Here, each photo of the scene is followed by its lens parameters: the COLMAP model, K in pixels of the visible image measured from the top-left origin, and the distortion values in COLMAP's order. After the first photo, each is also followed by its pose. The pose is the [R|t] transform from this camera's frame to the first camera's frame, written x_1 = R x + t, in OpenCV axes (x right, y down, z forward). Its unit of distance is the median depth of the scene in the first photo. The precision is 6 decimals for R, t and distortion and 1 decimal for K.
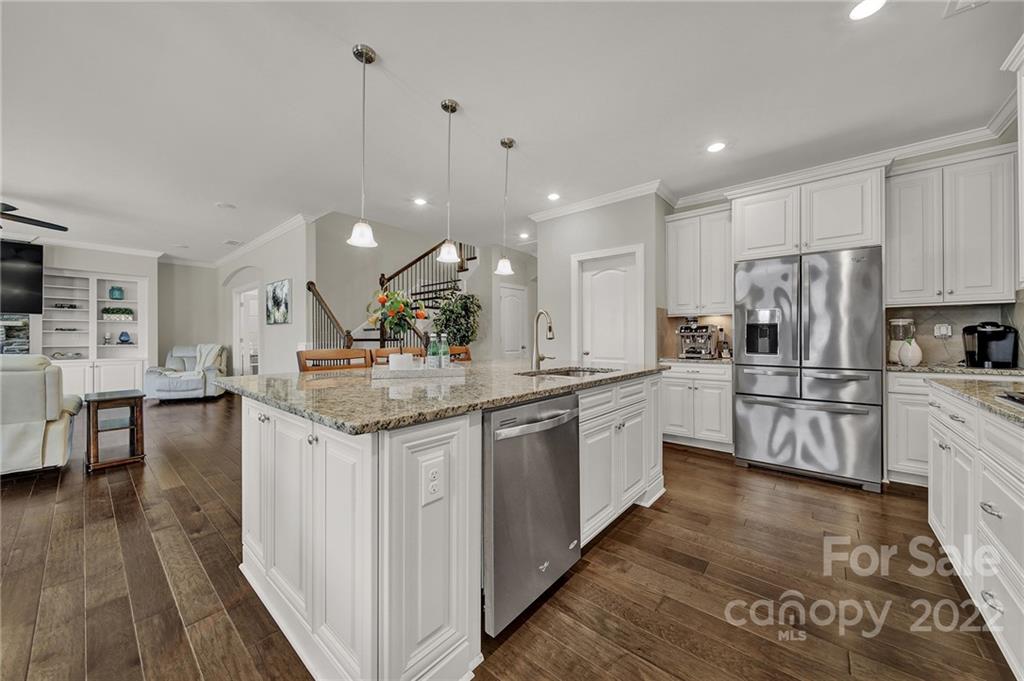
lens RADIAL K [[365.7, 0, 510.5], [0, 365.7, 336.8], [0, 0, 1]] dist [-0.001619, -0.000526]
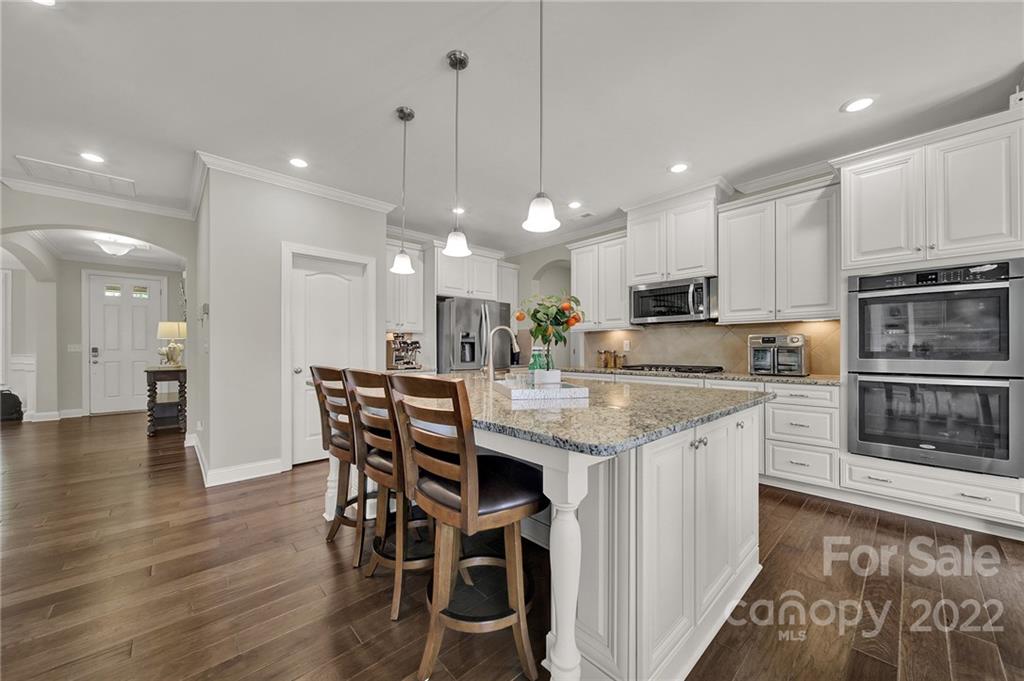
lens RADIAL K [[371.1, 0, 508.4], [0, 371.1, 350.0], [0, 0, 1]] dist [-0.003937, -0.000189]
pose [[0.117265, 0.000922, 0.993100, -0.366997], [-0.000166, 1.000000, -0.000909, -0.000437], [-0.993101, -0.000059, 0.117265, 0.306272]]
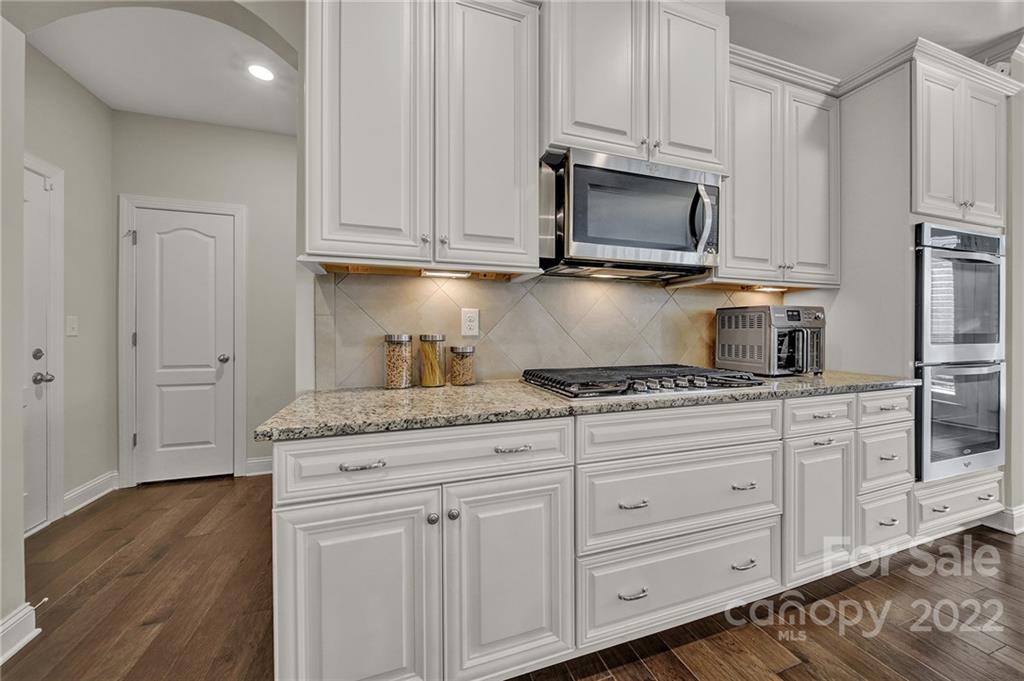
lens RADIAL K [[365.7, 0, 510.5], [0, 365.7, 336.8], [0, 0, 1]] dist [-0.001619, -0.000526]
pose [[-0.856088, 0.000636, 0.516829, 0.196173], [0.002827, 0.999990, 0.003451, 0.000344], [-0.516822, 0.004416, -0.856082, 0.371085]]
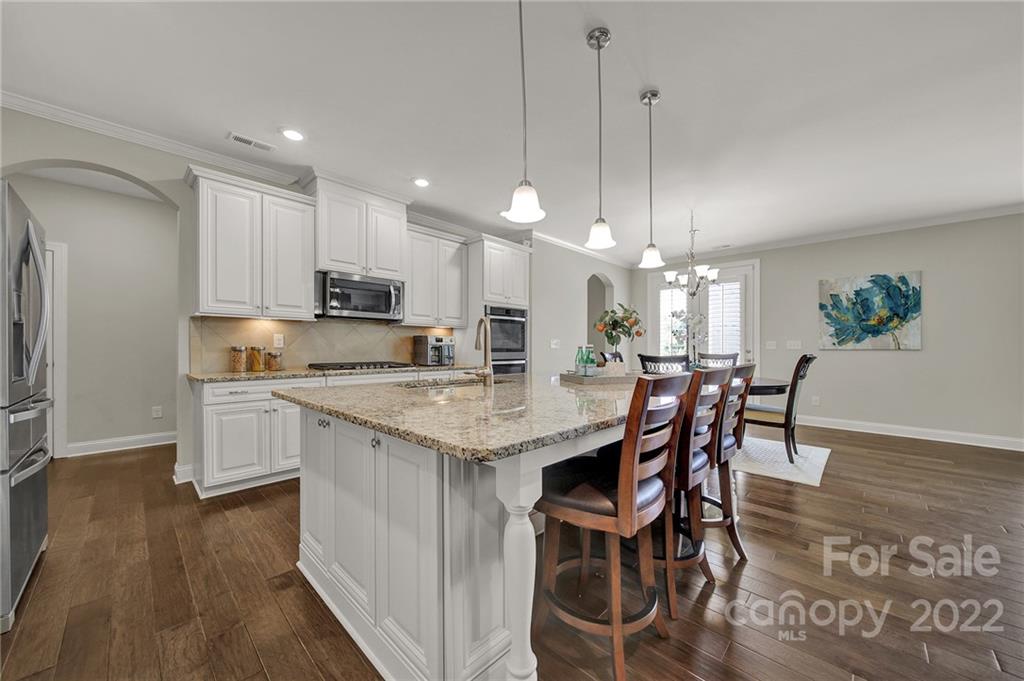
lens RADIAL K [[375.2, 0, 513.6], [0, 375.2, 347.9], [0, 0, 1]] dist [0.000347, -0.000092]
pose [[-0.998401, -0.003607, 0.056418, -0.014931], [-0.003654, 0.999993, -0.000734, 0.000025], [-0.056415, -0.000939, -0.998407, 0.685709]]
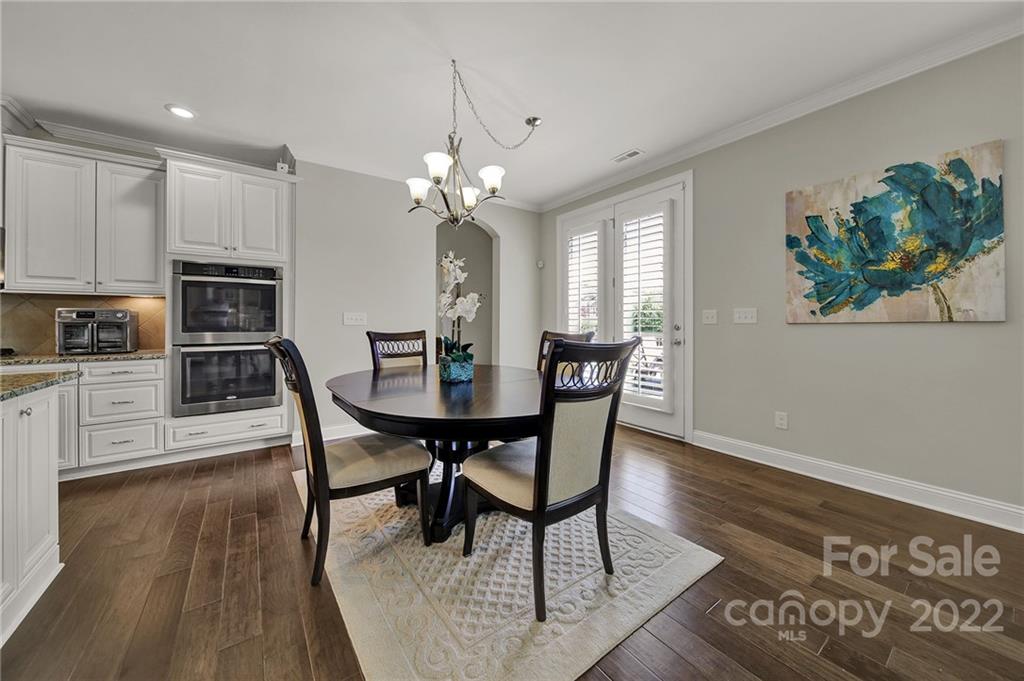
lens RADIAL K [[368.6, 0, 508.0], [0, 368.6, 322.4], [0, 0, 1]] dist [-0.002773, -0.000521]
pose [[-0.970040, 0.006443, 0.242861, -0.425540], [0.005065, 0.999967, -0.006300, 0.000386], [-0.242894, -0.004881, -0.970041, 0.319151]]
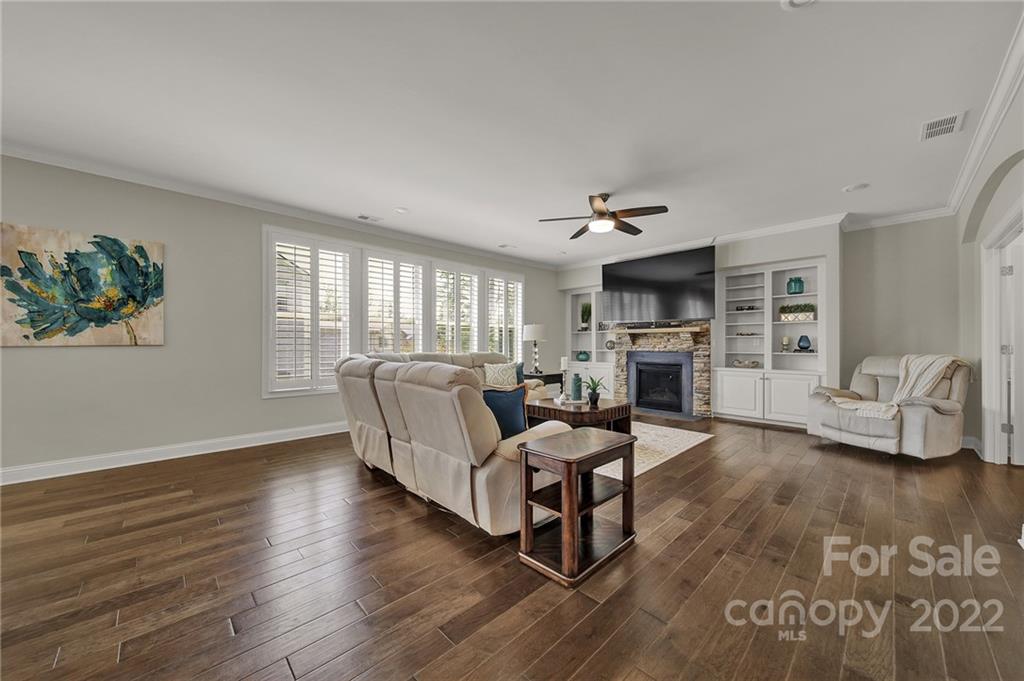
lens RADIAL K [[366.4, 0, 511.5], [0, 366.4, 343.3], [0, 0, 1]] dist [0.000024, -0.002353]
pose [[-0.094584, 0.000849, -0.995516, -0.257761], [0.004591, 0.999989, 0.000417, -0.000679], [0.995506, -0.004531, -0.094587, 0.492921]]
